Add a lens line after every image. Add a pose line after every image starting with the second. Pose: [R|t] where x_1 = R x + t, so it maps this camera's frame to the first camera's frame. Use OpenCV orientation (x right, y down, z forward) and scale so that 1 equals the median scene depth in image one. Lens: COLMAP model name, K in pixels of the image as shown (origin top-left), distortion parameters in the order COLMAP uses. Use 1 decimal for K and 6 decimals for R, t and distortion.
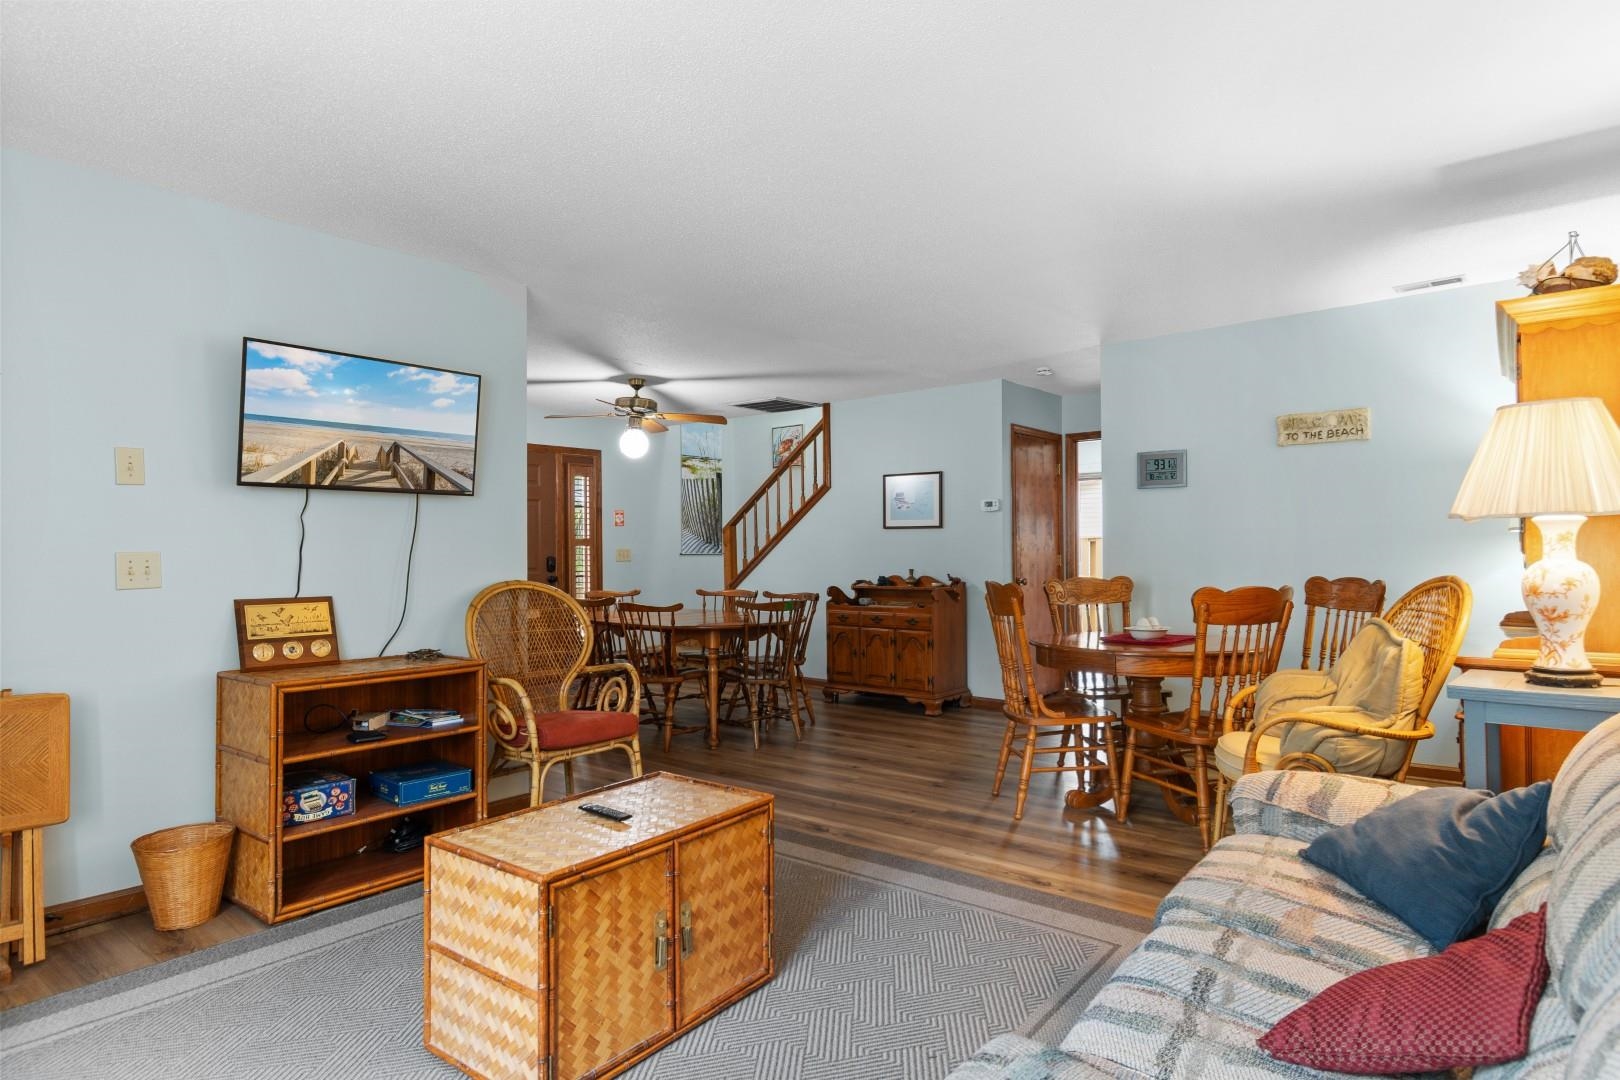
lens RADIAL K [[889.3, 0, 834.3], [0, 889.3, 535.3], [0, 0, 1]] dist [0.022075, -0.000031]
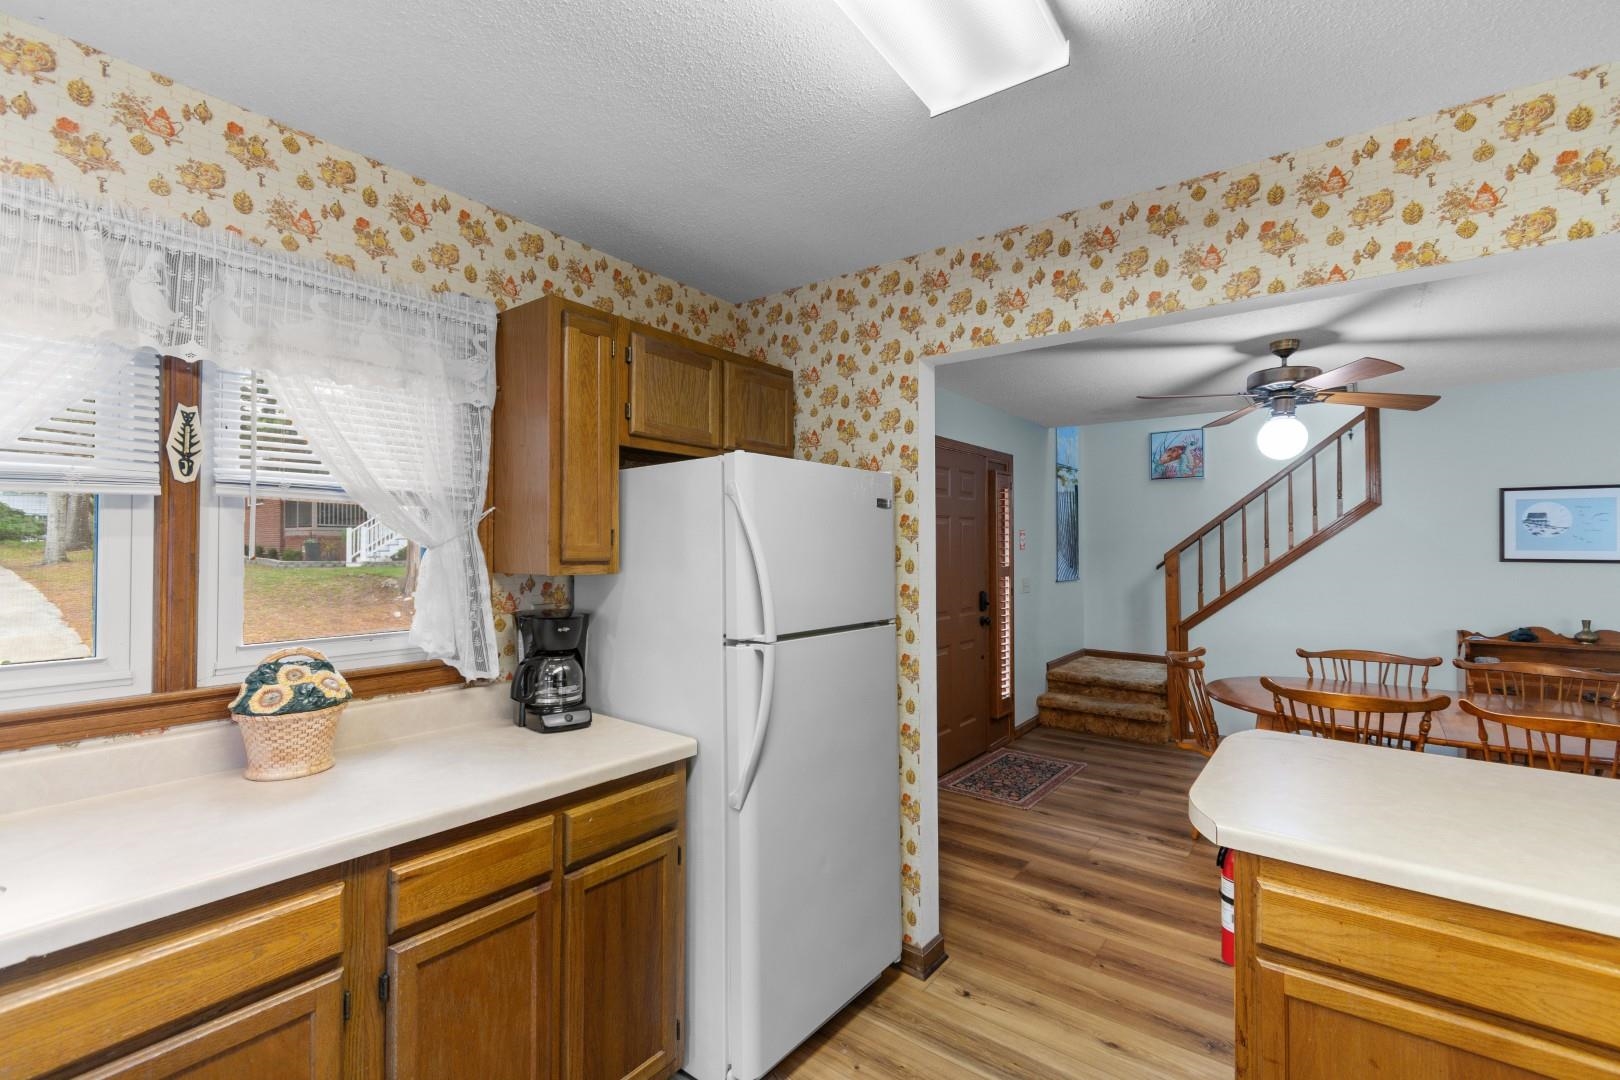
lens RADIAL K [[707.2, 0, 812.1], [0, 707.2, 543.2], [0, 0, 1]] dist [0.002125, -0.001054]
pose [[0.999861, 0.005363, 0.015781, -0.557165], [-0.005453, 0.999969, 0.005682, -0.024393], [-0.015750, -0.005767, 0.999859, 0.450973]]
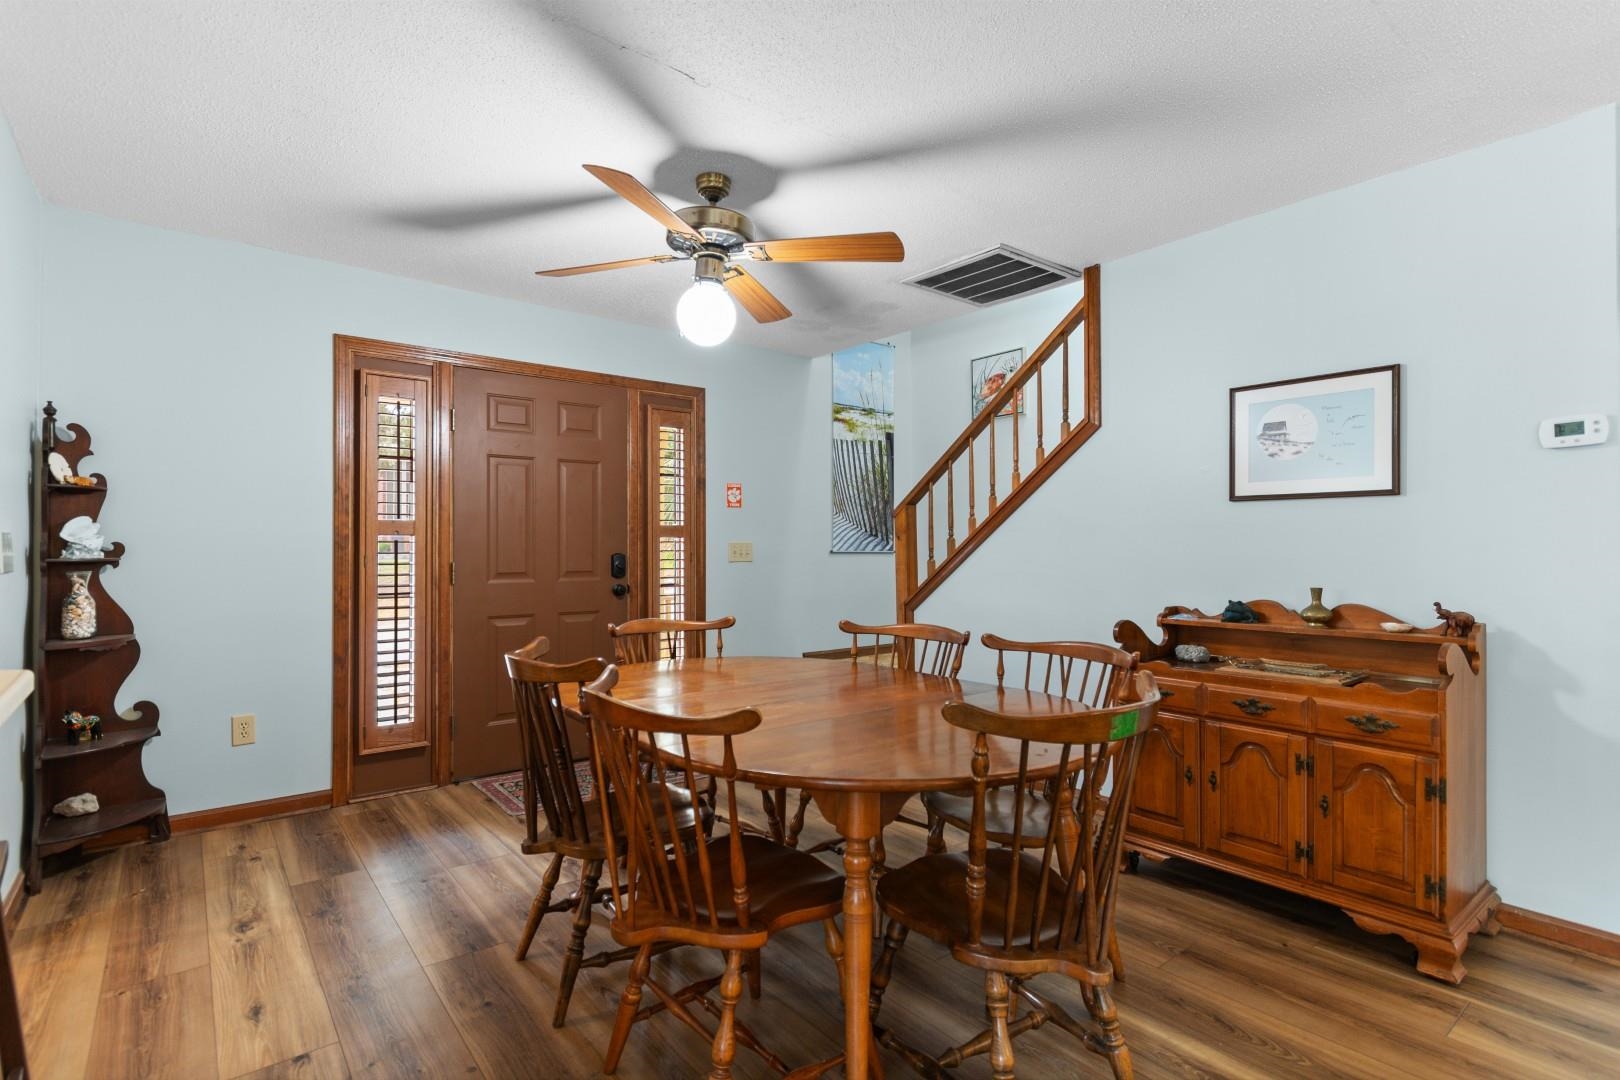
lens RADIAL K [[771.3, 0, 814.2], [0, 771.3, 546.3], [0, 0, 1]] dist [0.004911, 0.000923]
pose [[0.973862, 0.006050, -0.227060, -0.071967], [-0.003822, 0.999940, 0.010251, 0.014376], [0.227108, -0.009116, 0.973827, 0.579512]]
